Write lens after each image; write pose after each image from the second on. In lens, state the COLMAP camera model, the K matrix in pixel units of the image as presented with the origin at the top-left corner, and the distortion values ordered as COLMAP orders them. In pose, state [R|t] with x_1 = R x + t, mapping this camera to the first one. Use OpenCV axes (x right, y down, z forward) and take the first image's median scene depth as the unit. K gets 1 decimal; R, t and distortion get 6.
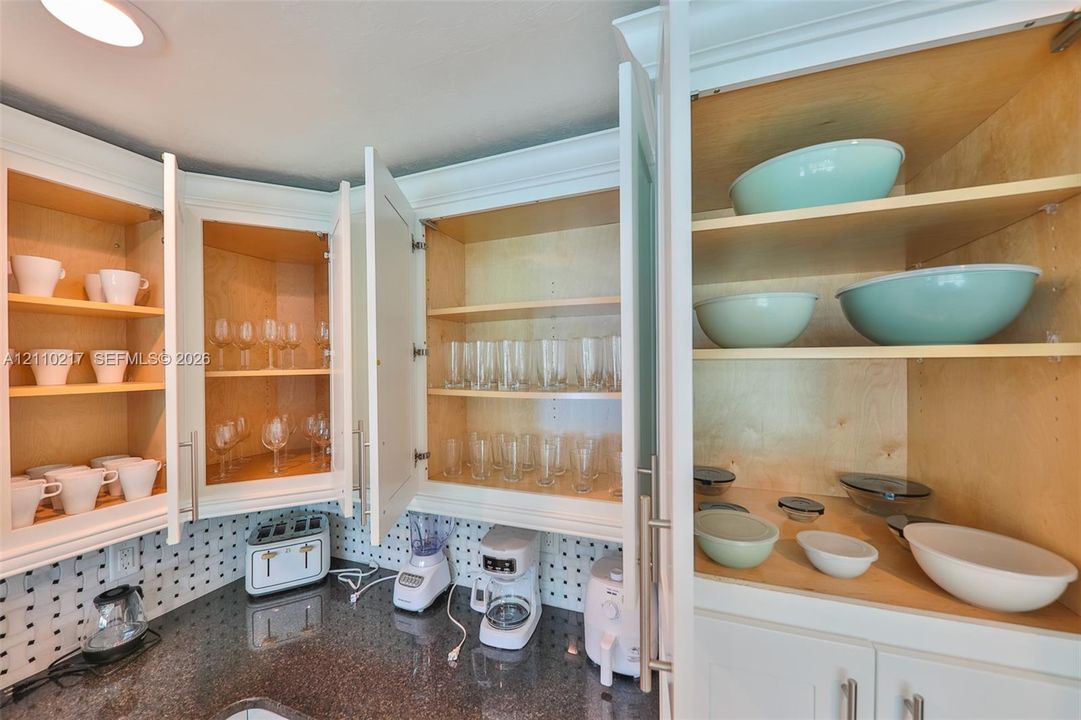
lens RADIAL K [[397.9, 0, 537.3], [0, 397.9, 365.5], [0, 0, 1]] dist [0.011479, -0.006344]
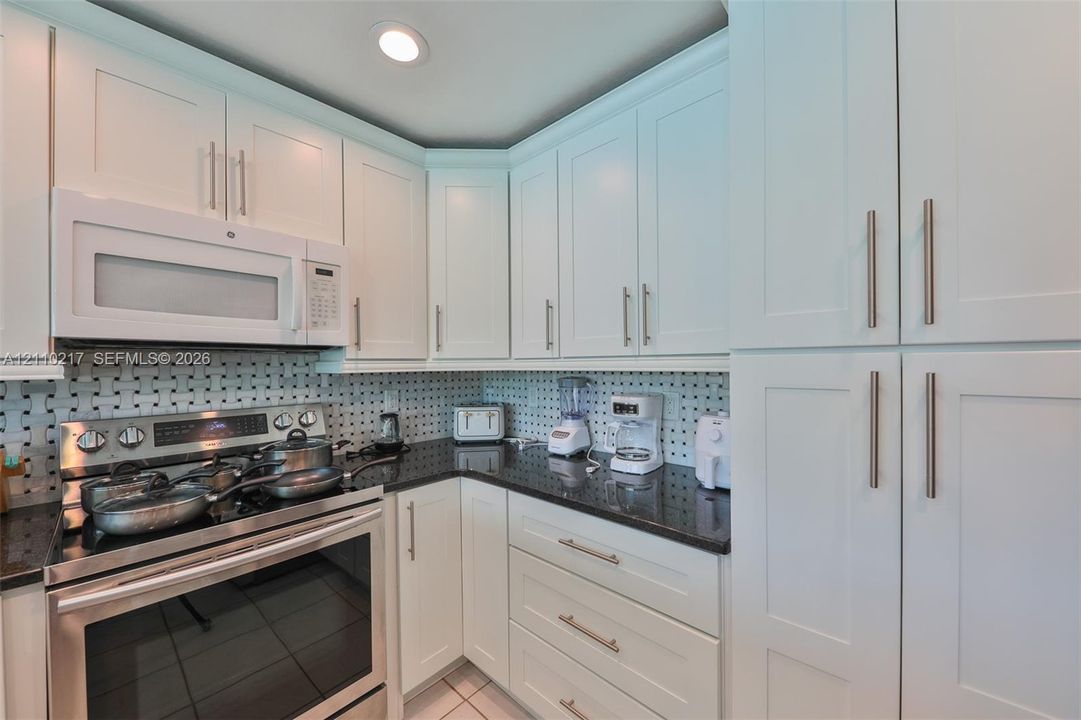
lens RADIAL K [[390.7, 0, 537.5], [0, 390.7, 365.2], [0, 0, 1]] dist [0.013425, -0.008297]
pose [[0.931529, 0.005776, -0.363621, 0.092268], [-0.005238, 0.999983, 0.002466, 0.332253], [0.363630, -0.000393, 0.931544, -0.263312]]
